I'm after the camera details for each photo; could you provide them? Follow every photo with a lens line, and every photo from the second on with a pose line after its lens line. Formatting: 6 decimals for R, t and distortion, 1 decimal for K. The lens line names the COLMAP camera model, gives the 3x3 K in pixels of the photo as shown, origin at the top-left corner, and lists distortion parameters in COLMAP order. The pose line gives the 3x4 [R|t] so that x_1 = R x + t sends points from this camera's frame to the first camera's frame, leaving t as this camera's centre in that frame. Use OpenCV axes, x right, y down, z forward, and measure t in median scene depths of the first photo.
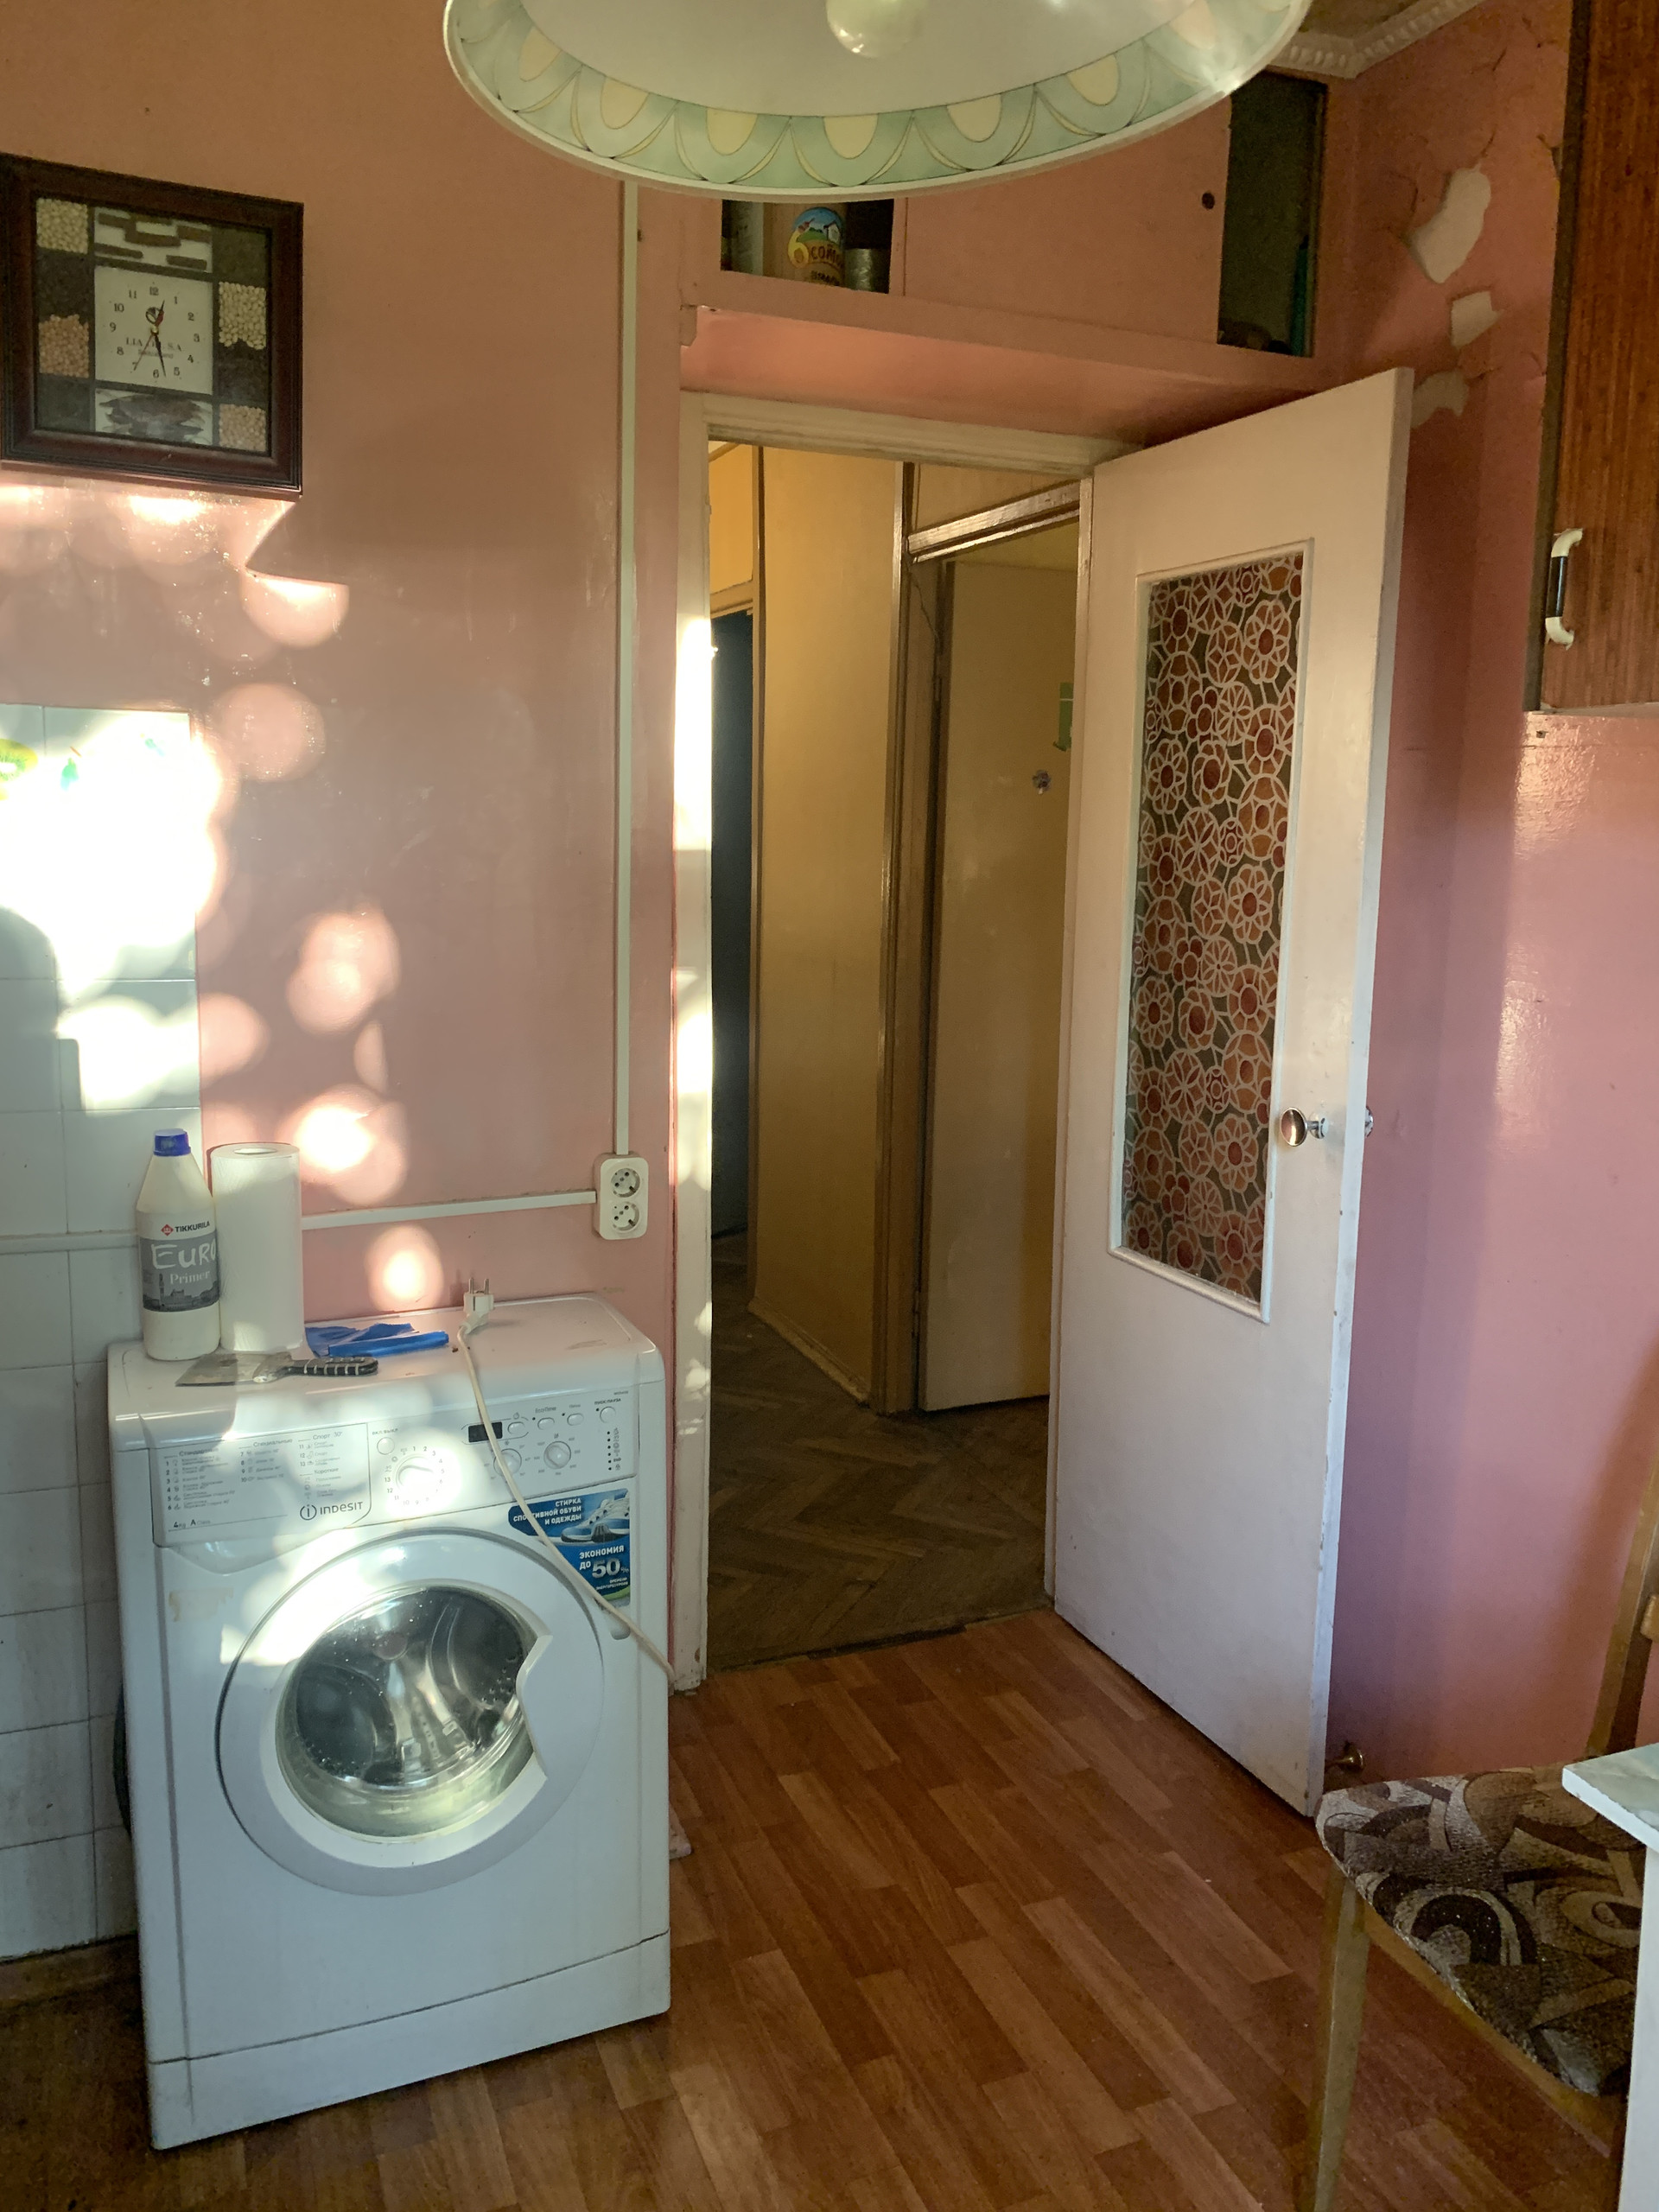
lens RADIAL K [[1690.2, 0, 832.0], [0, 1690.2, 1063.9], [0, 0, 1]] dist [0.003028, 0.004541]
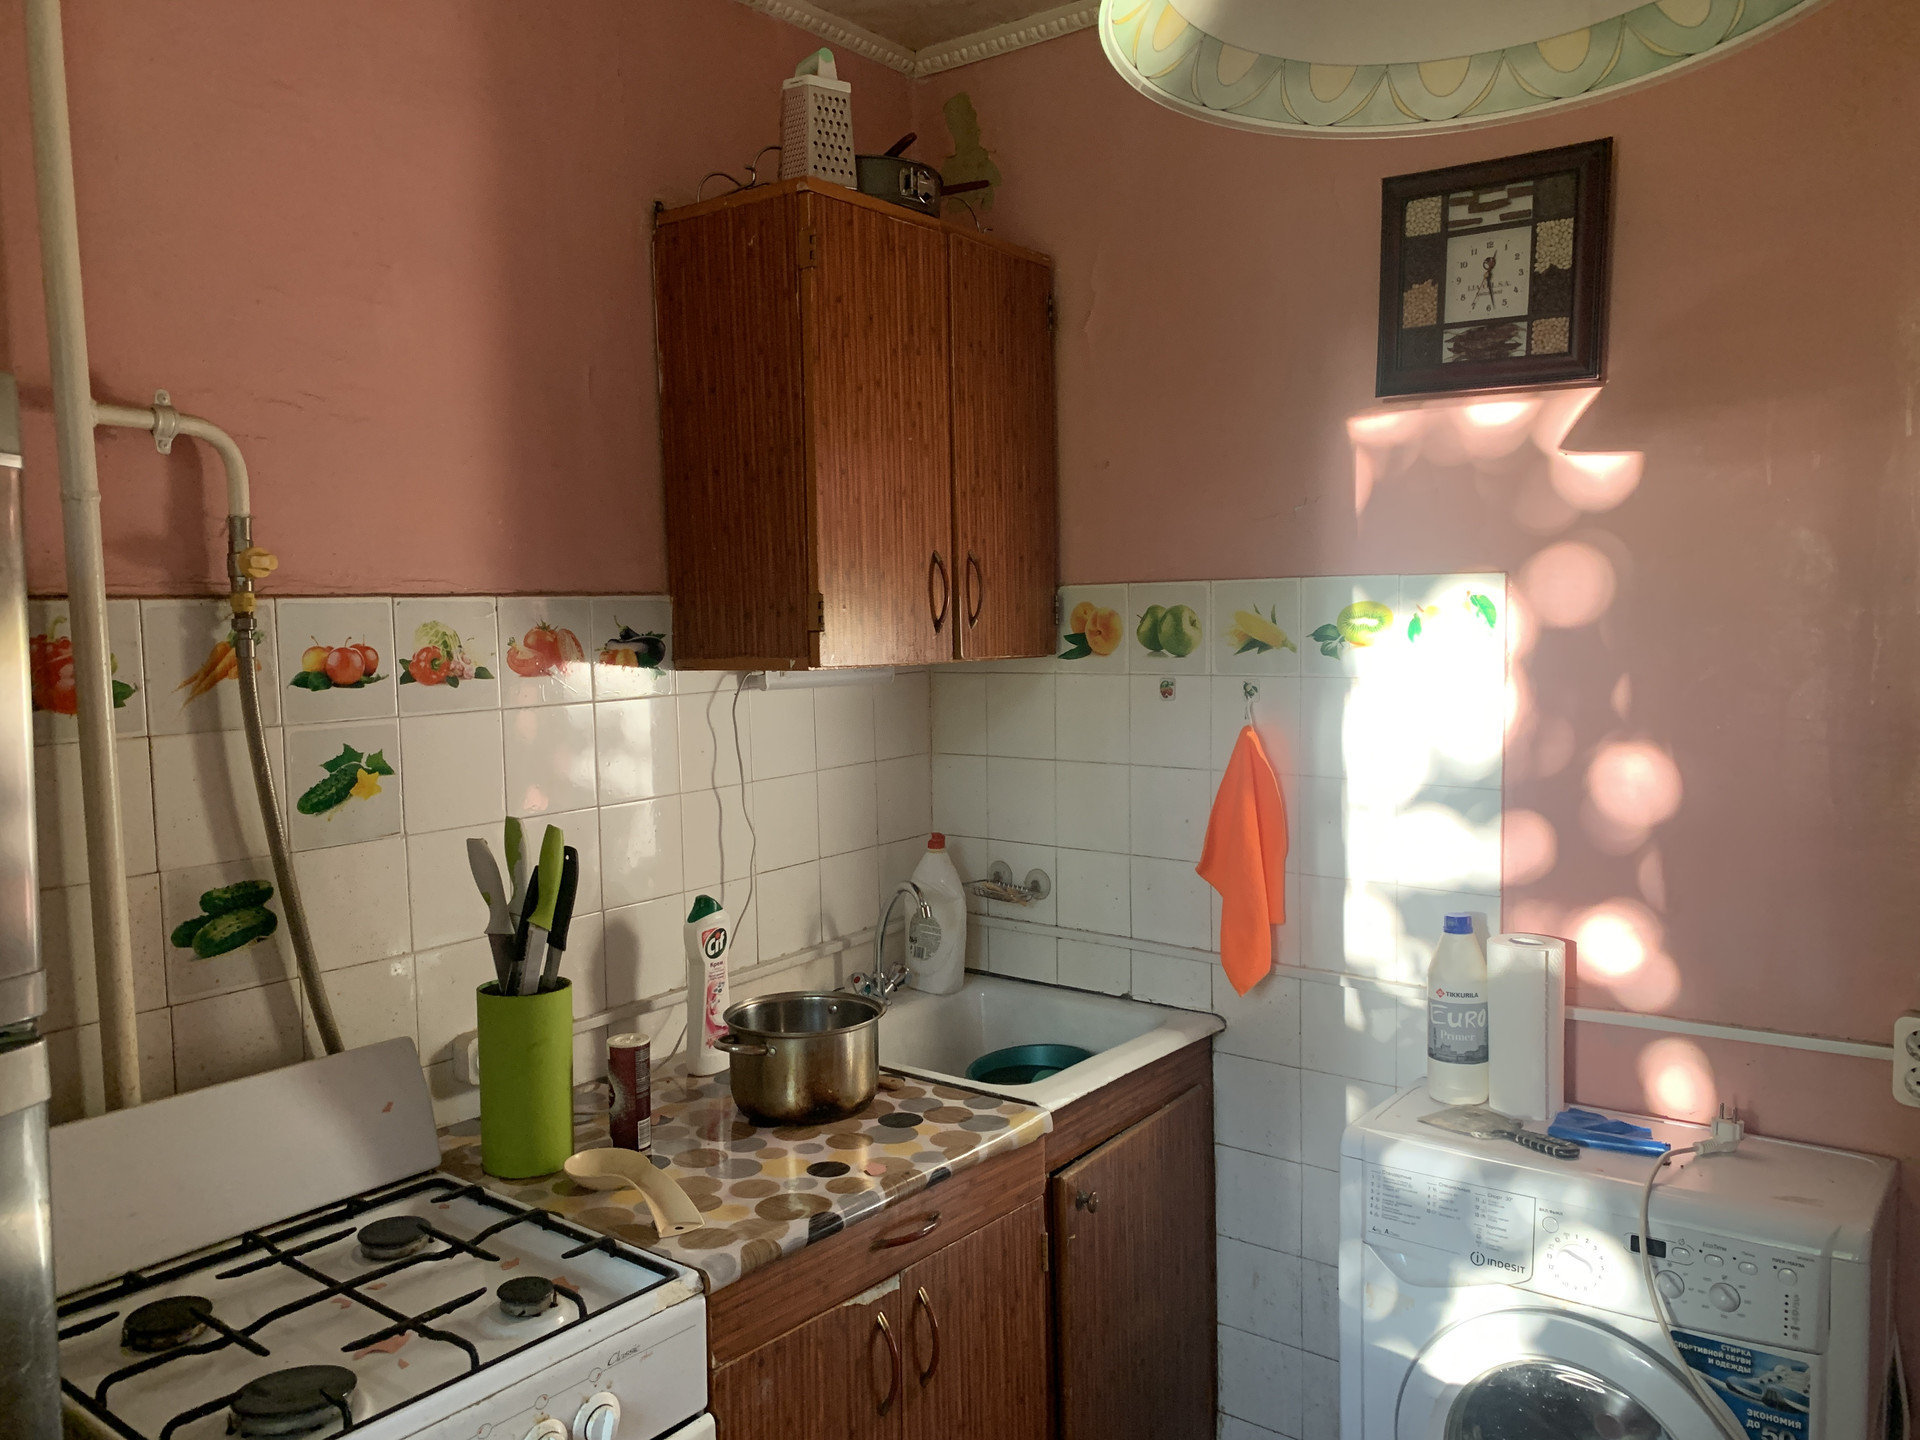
lens RADIAL K [[1487.8, 0, 963.0], [0, 1487.8, 710.1], [0, 0, 1]] dist [-0.000488, 0.000656]
pose [[0.489520, 0.029021, -0.871509, 0.374027], [-0.106186, 0.993992, -0.026544, -0.040594], [0.865502, 0.105536, 0.489661, 0.152258]]
